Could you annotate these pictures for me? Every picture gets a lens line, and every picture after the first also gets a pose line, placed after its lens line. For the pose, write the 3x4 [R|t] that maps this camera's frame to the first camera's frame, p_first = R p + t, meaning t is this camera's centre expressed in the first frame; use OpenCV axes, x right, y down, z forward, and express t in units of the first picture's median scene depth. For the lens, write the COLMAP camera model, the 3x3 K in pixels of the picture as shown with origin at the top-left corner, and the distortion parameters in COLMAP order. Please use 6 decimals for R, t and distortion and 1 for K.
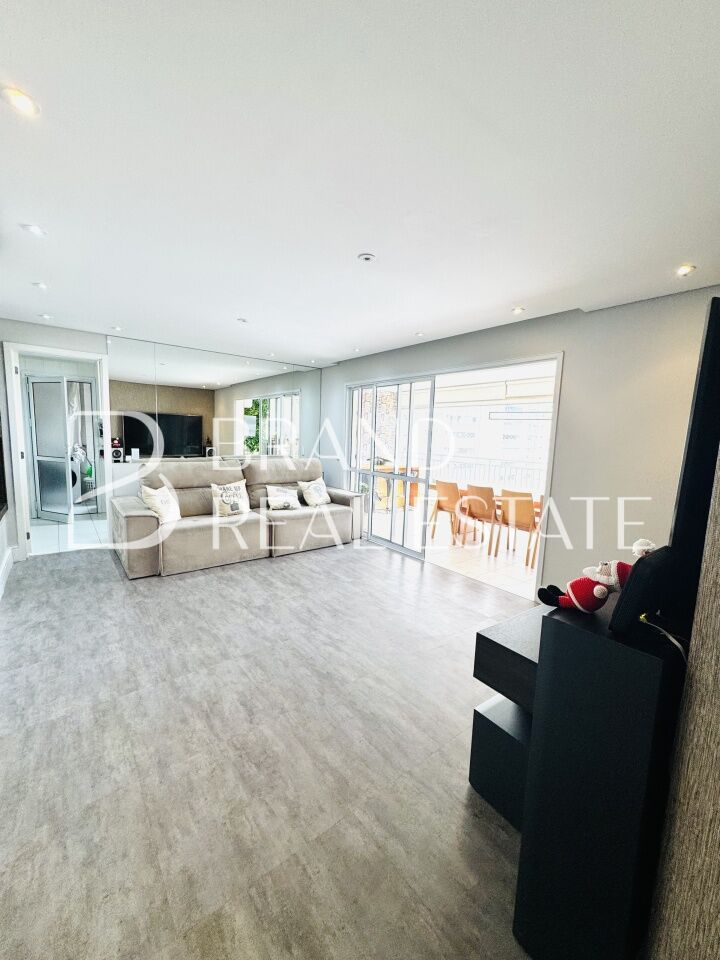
lens RADIAL K [[382.9, 0, 359.4], [0, 382.9, 479.6], [0, 0, 1]] dist [-0.004397, 0.000175]
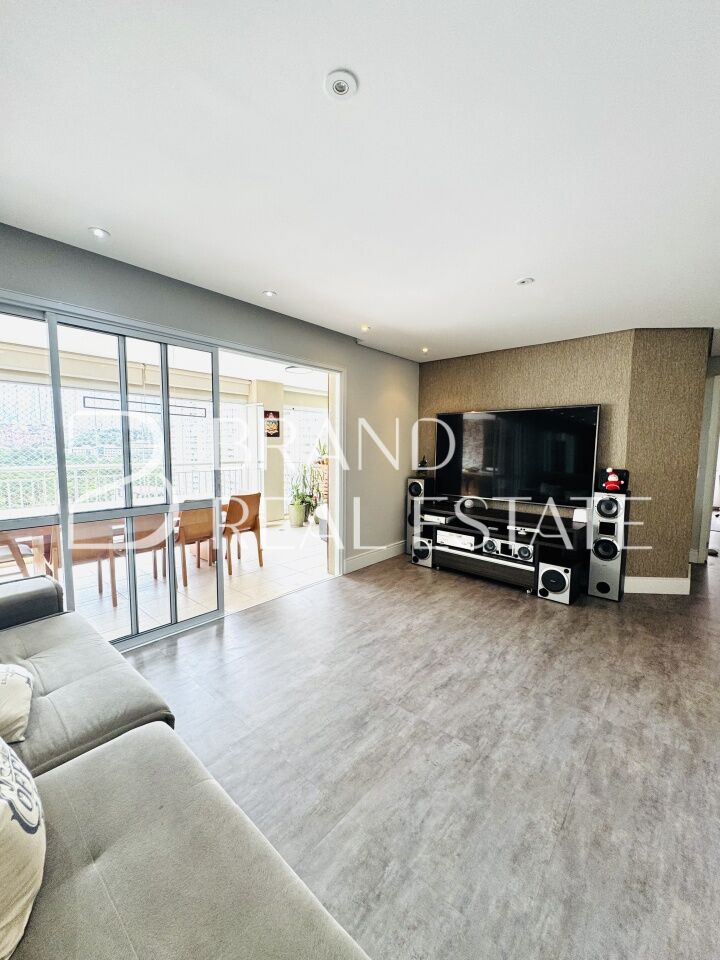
lens RADIAL K [[382.9, 0, 359.3], [0, 382.9, 482.1], [0, 0, 1]] dist [-0.004397, 0.000175]
pose [[-0.182129, -0.128129, 0.974891, -0.920932], [0.099342, 0.984003, 0.147886, -0.186505], [-0.978243, 0.123782, -0.166487, 1.510082]]
